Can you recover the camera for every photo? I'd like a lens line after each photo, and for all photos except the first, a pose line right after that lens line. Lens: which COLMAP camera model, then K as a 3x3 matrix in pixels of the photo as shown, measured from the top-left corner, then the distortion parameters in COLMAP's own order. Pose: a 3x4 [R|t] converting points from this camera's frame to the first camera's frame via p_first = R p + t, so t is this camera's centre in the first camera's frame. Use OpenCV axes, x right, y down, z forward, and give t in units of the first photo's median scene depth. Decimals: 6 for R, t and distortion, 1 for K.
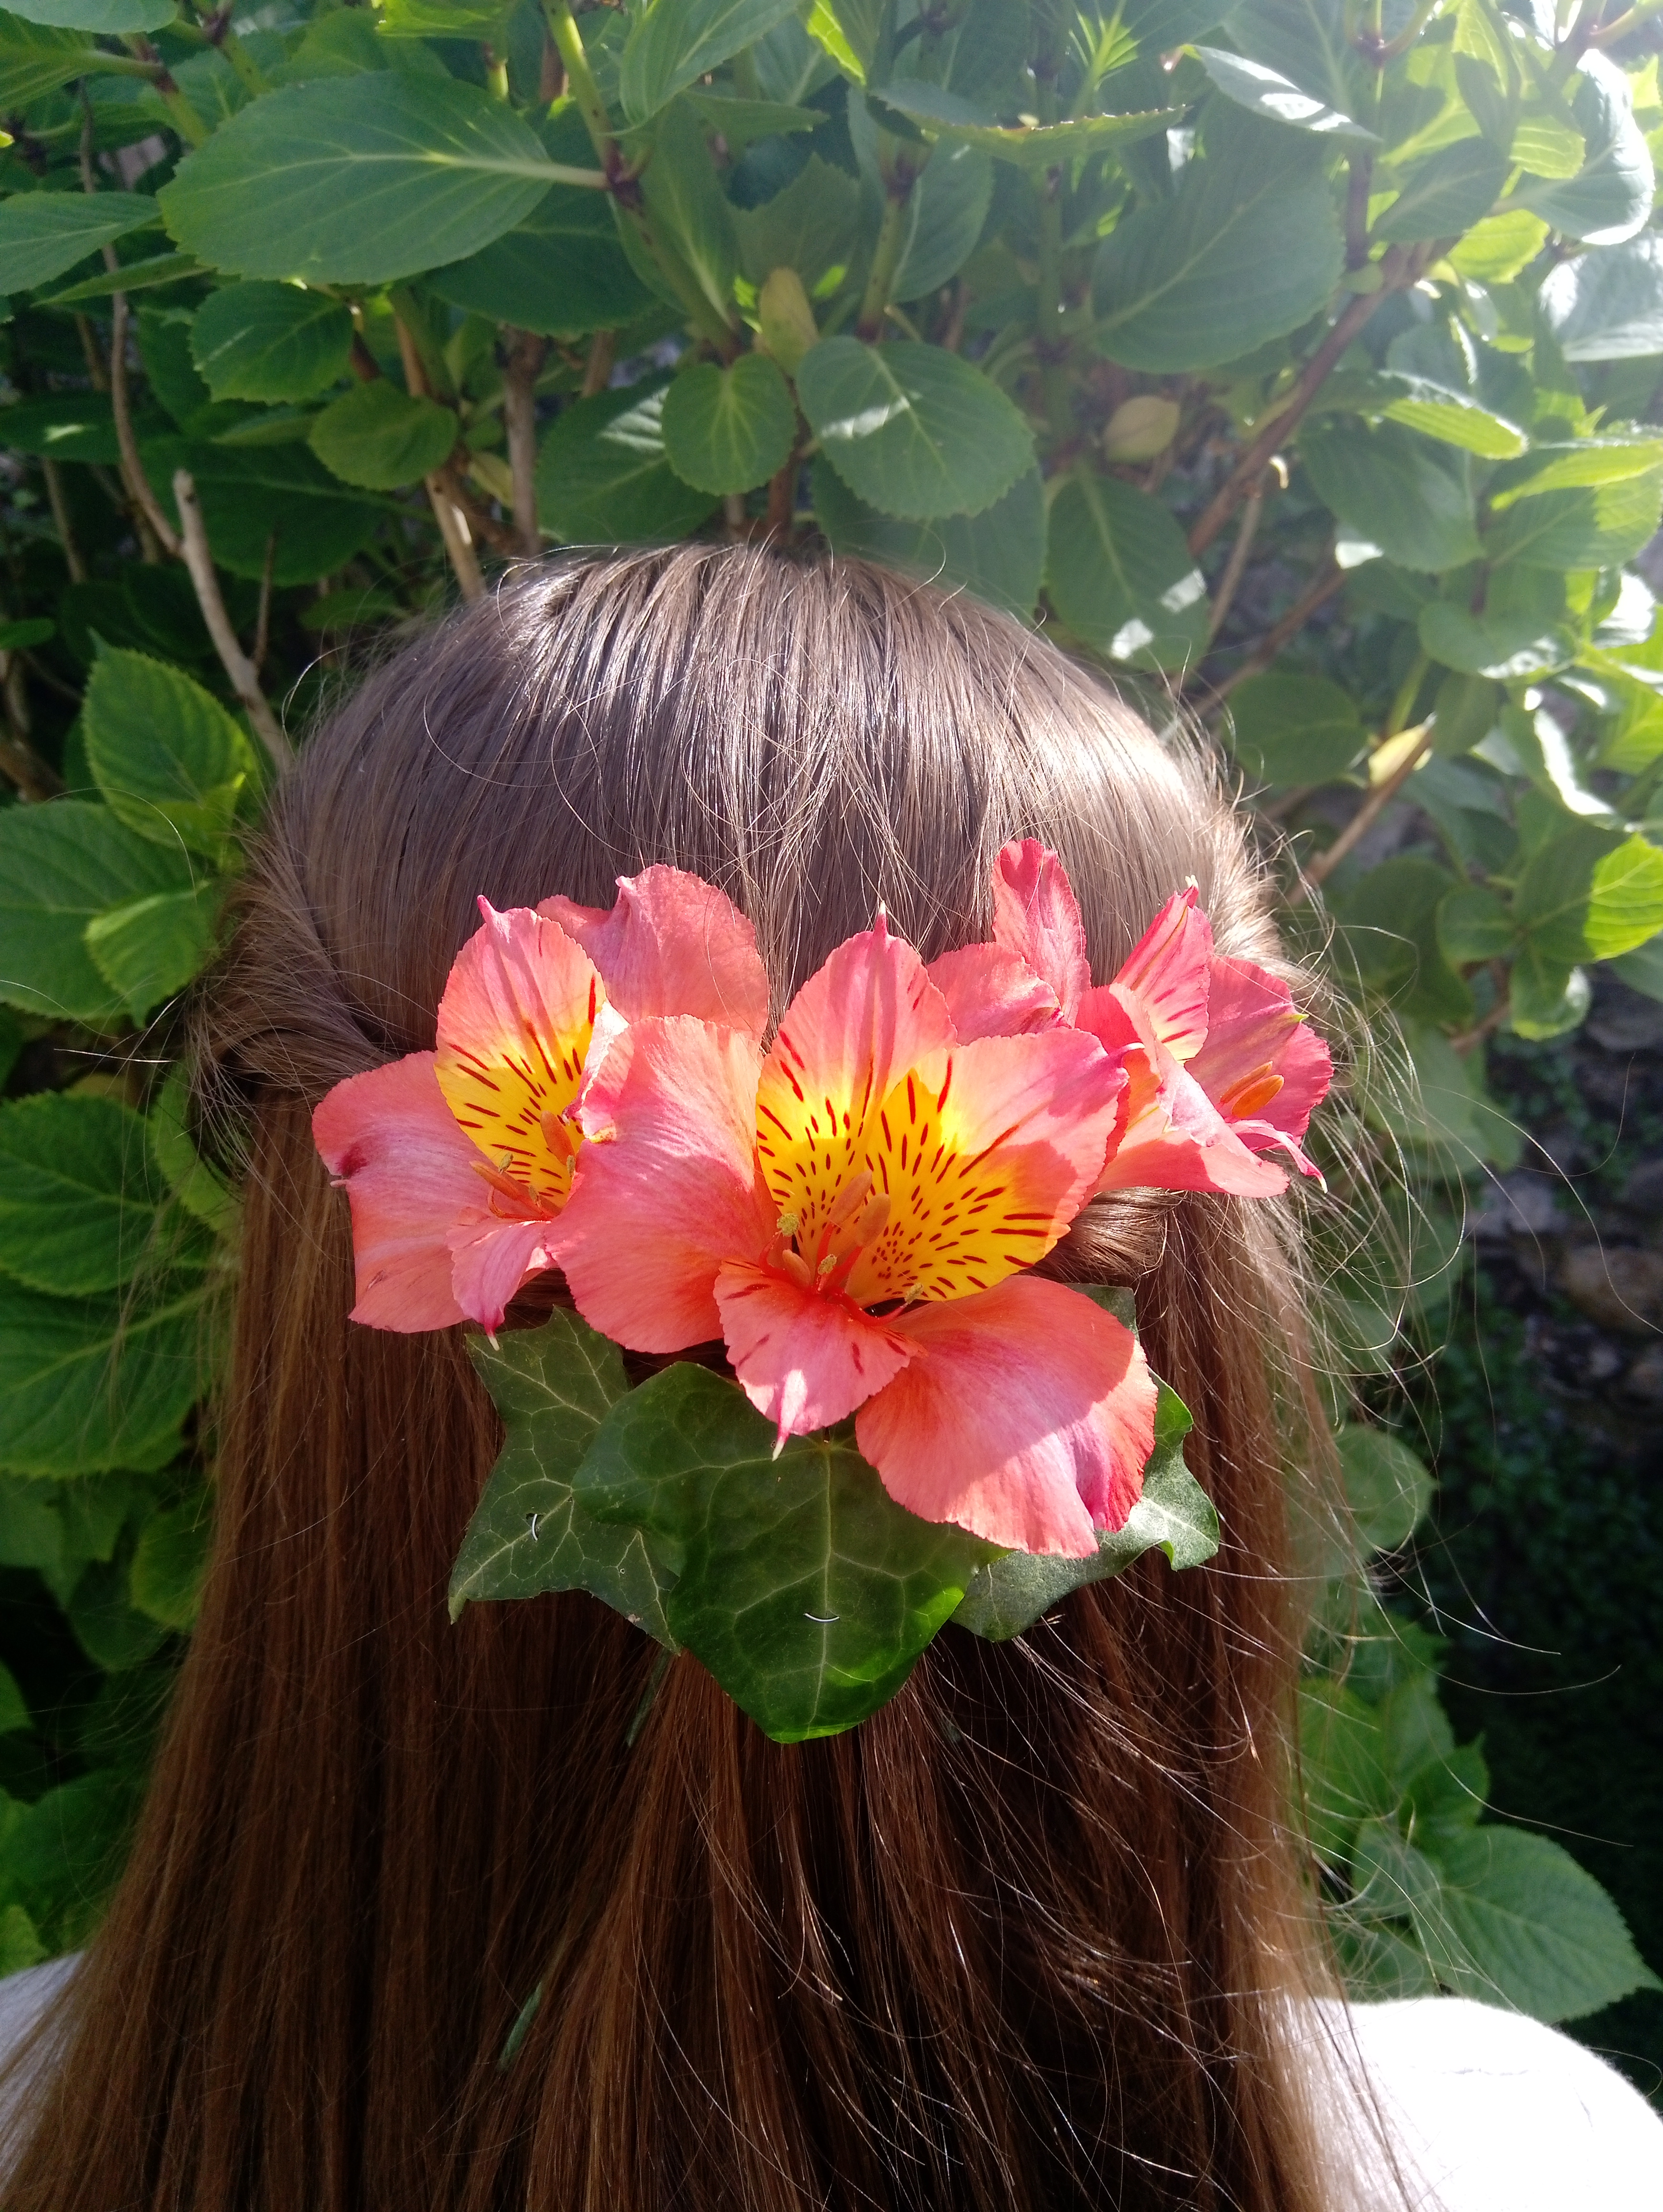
lens RADIAL K [[2018.0, 0, 831.5], [0, 2018.0, 1106.0], [0, 0, 1]] dist [0.062284, -0.447347]
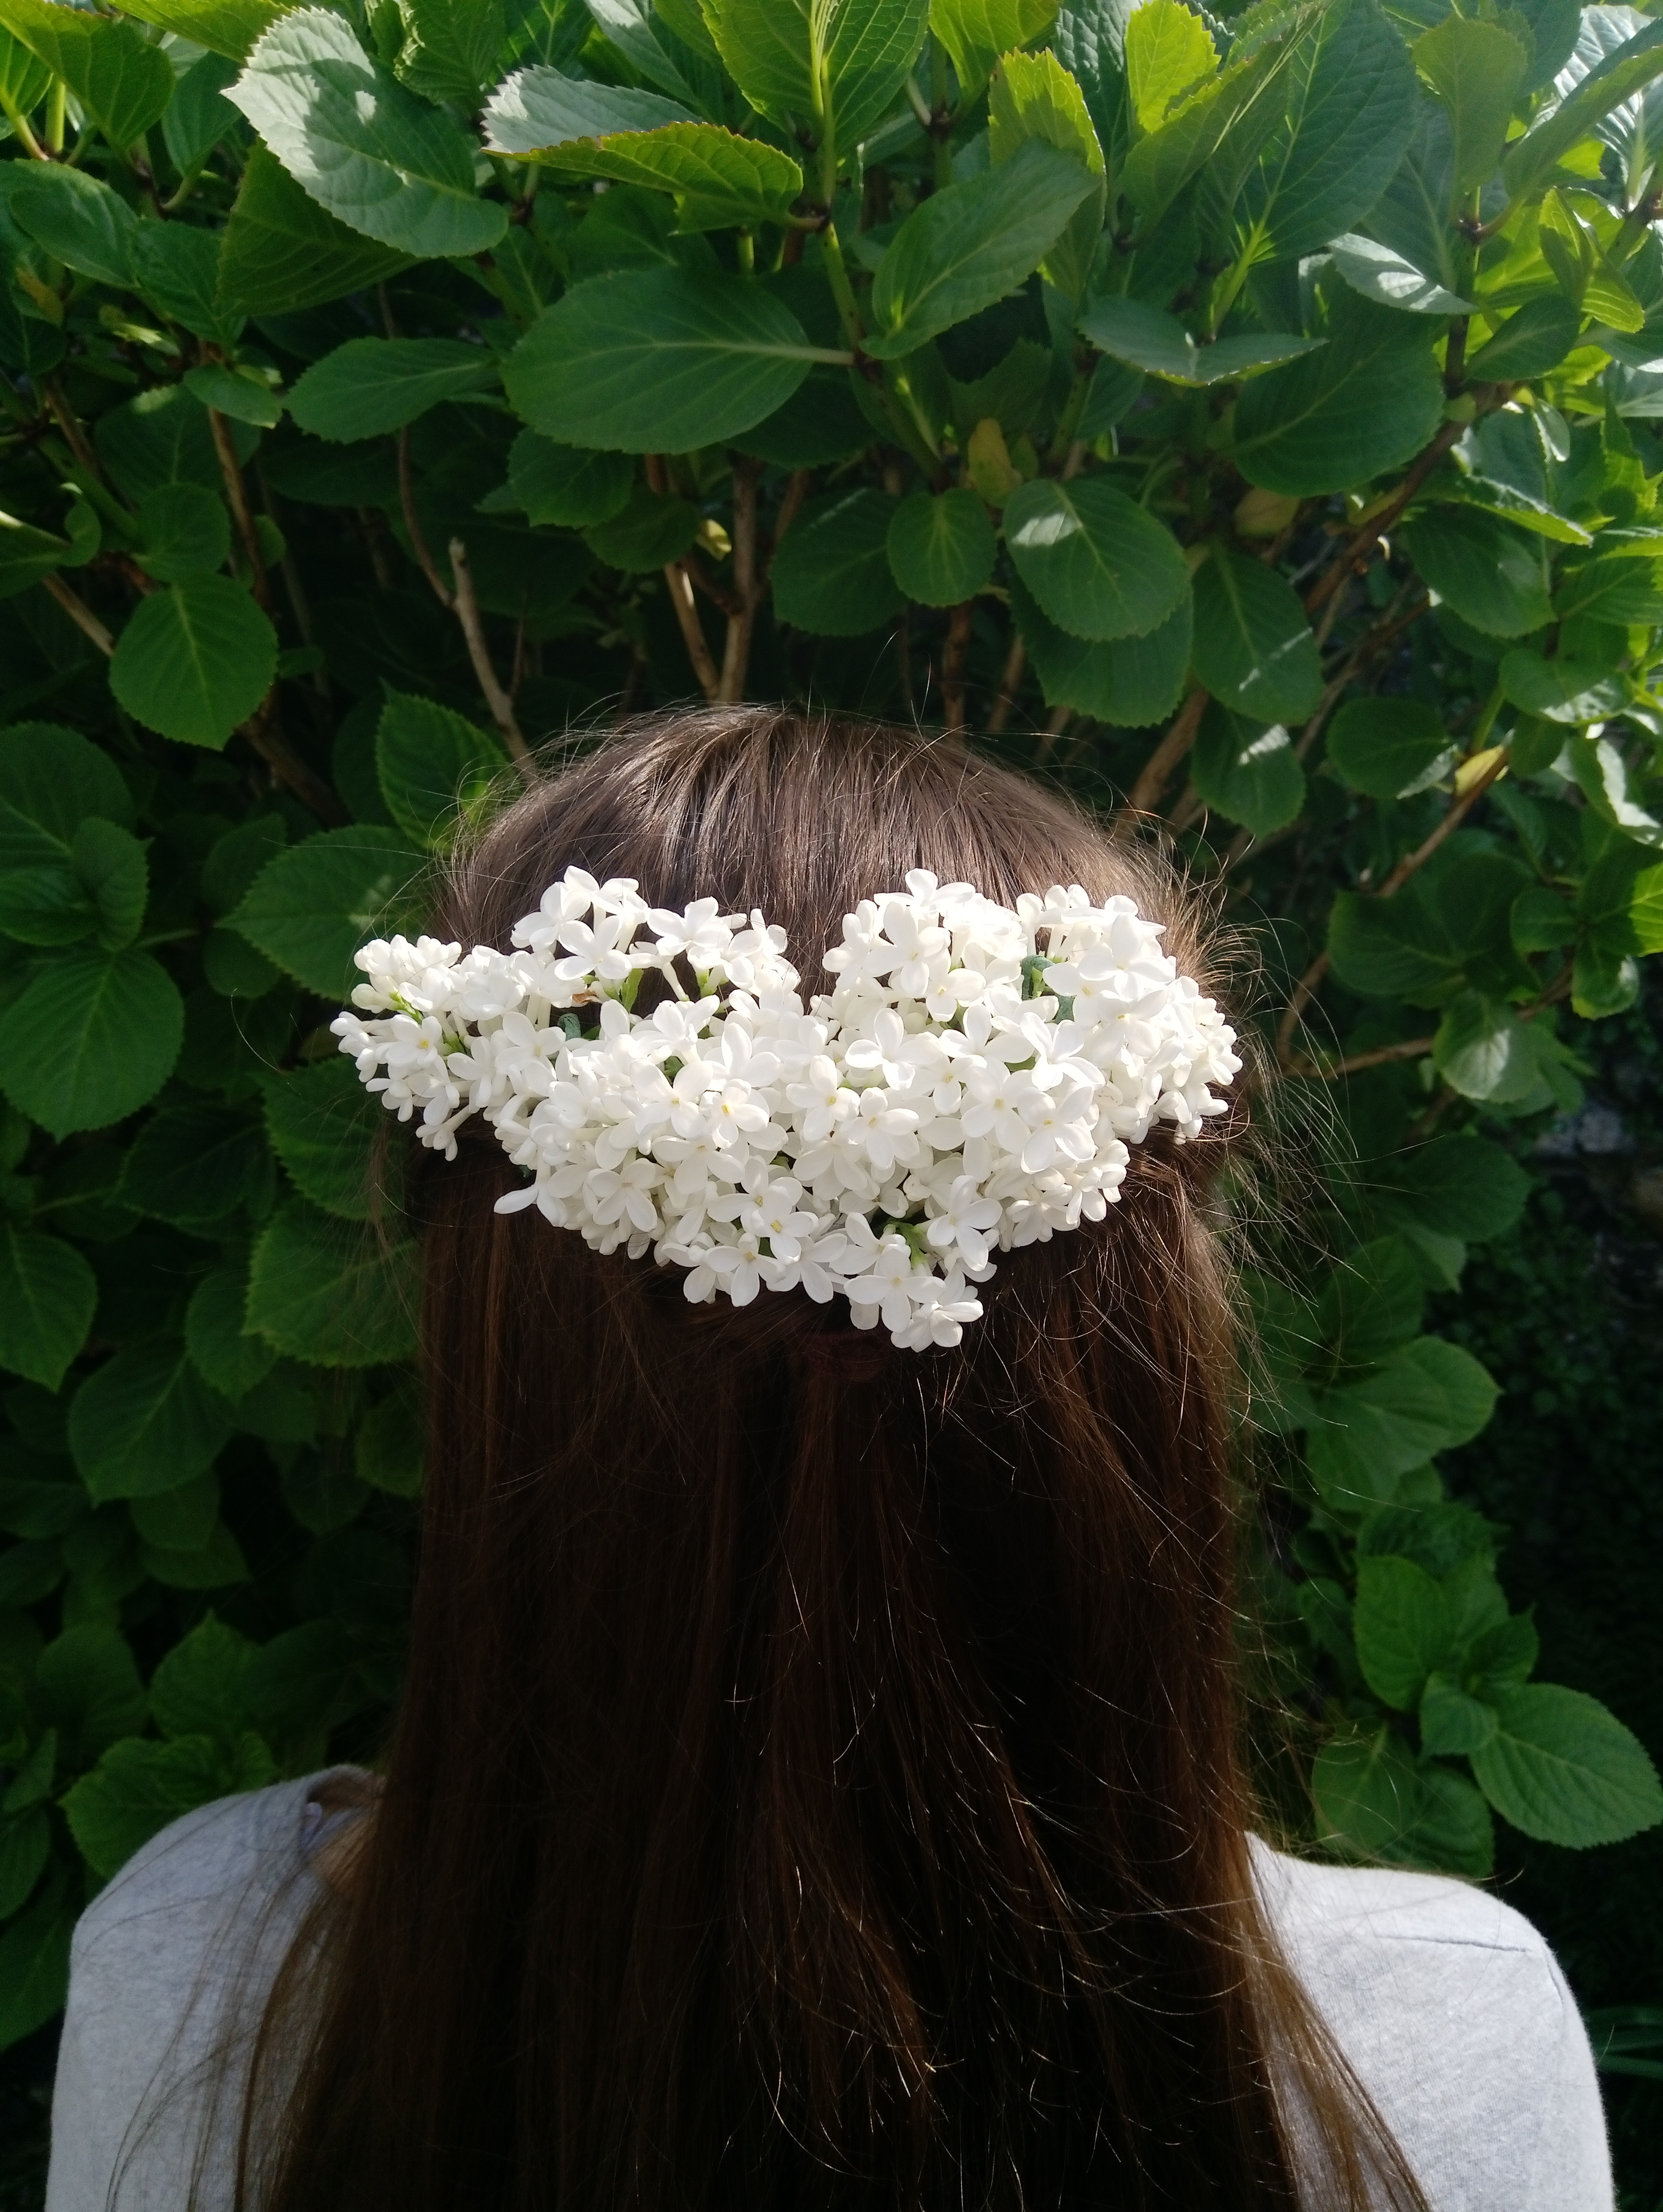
lens RADIAL K [[1983.0, 0, 830.0], [0, 1983.0, 1166.6], [0, 0, 1]] dist [0.115198, -0.540665]
pose [[0.999177, 0.005500, -0.040189, -0.049494], [-0.002358, 0.996964, 0.077822, -0.037488], [0.040495, -0.077663, 0.996157, -0.188624]]
